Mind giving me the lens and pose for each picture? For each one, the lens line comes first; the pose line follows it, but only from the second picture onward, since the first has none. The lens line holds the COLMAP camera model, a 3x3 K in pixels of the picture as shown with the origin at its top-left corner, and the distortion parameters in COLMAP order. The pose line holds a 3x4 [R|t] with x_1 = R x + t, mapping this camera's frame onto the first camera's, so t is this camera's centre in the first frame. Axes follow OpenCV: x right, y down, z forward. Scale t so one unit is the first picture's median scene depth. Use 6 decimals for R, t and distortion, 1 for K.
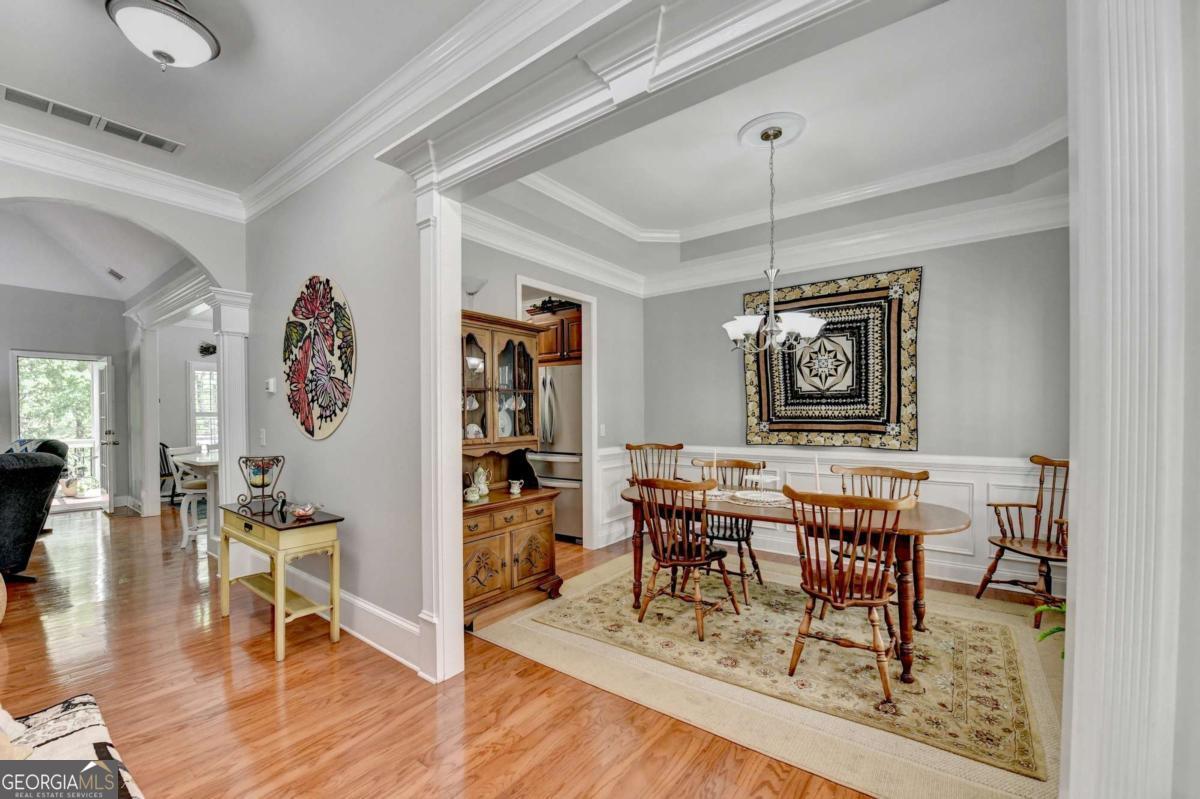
lens RADIAL K [[486.8, 0, 594.4], [0, 486.8, 396.4], [0, 0, 1]] dist [-0.015726, -0.000646]
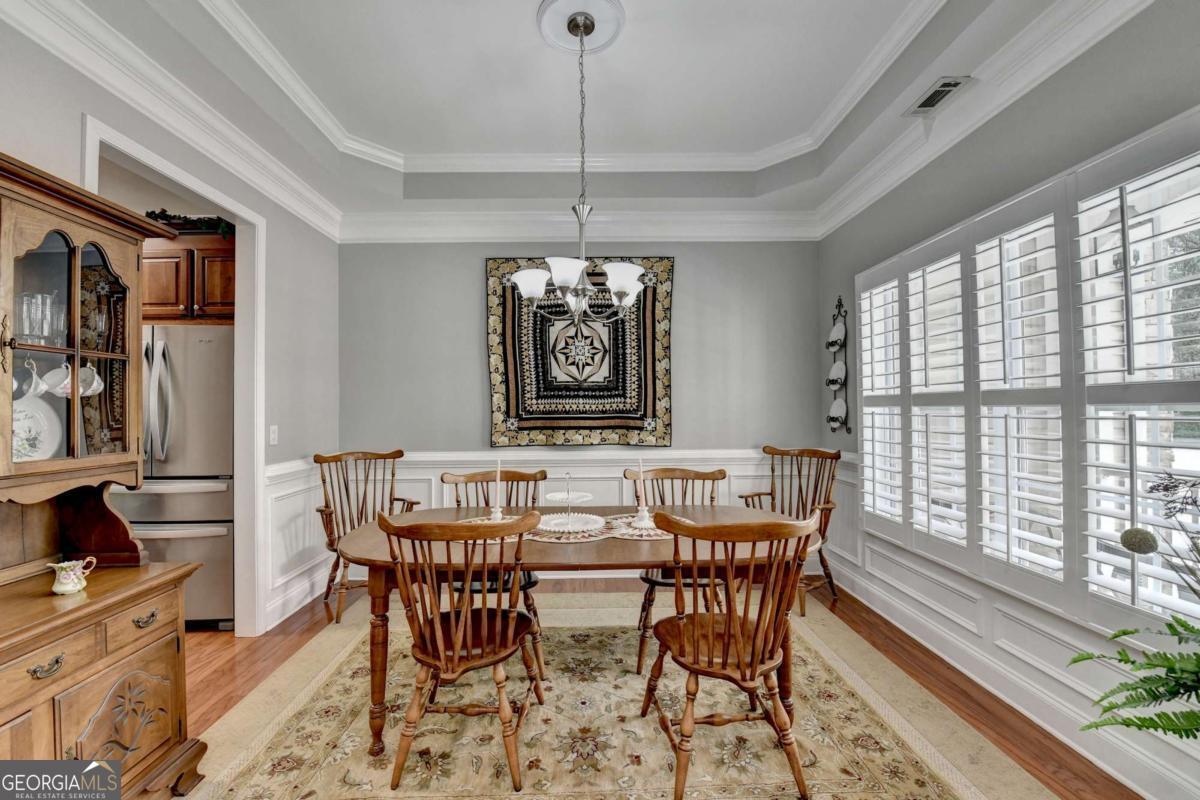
lens RADIAL K [[486.8, 0, 594.4], [0, 486.8, 396.9], [0, 0, 1]] dist [-0.015726, -0.000646]
pose [[0.788919, 0.014481, 0.614327, -0.044701], [-0.017652, 0.999844, -0.000900, 0.016288], [-0.614244, -0.010134, 0.789051, 0.299961]]
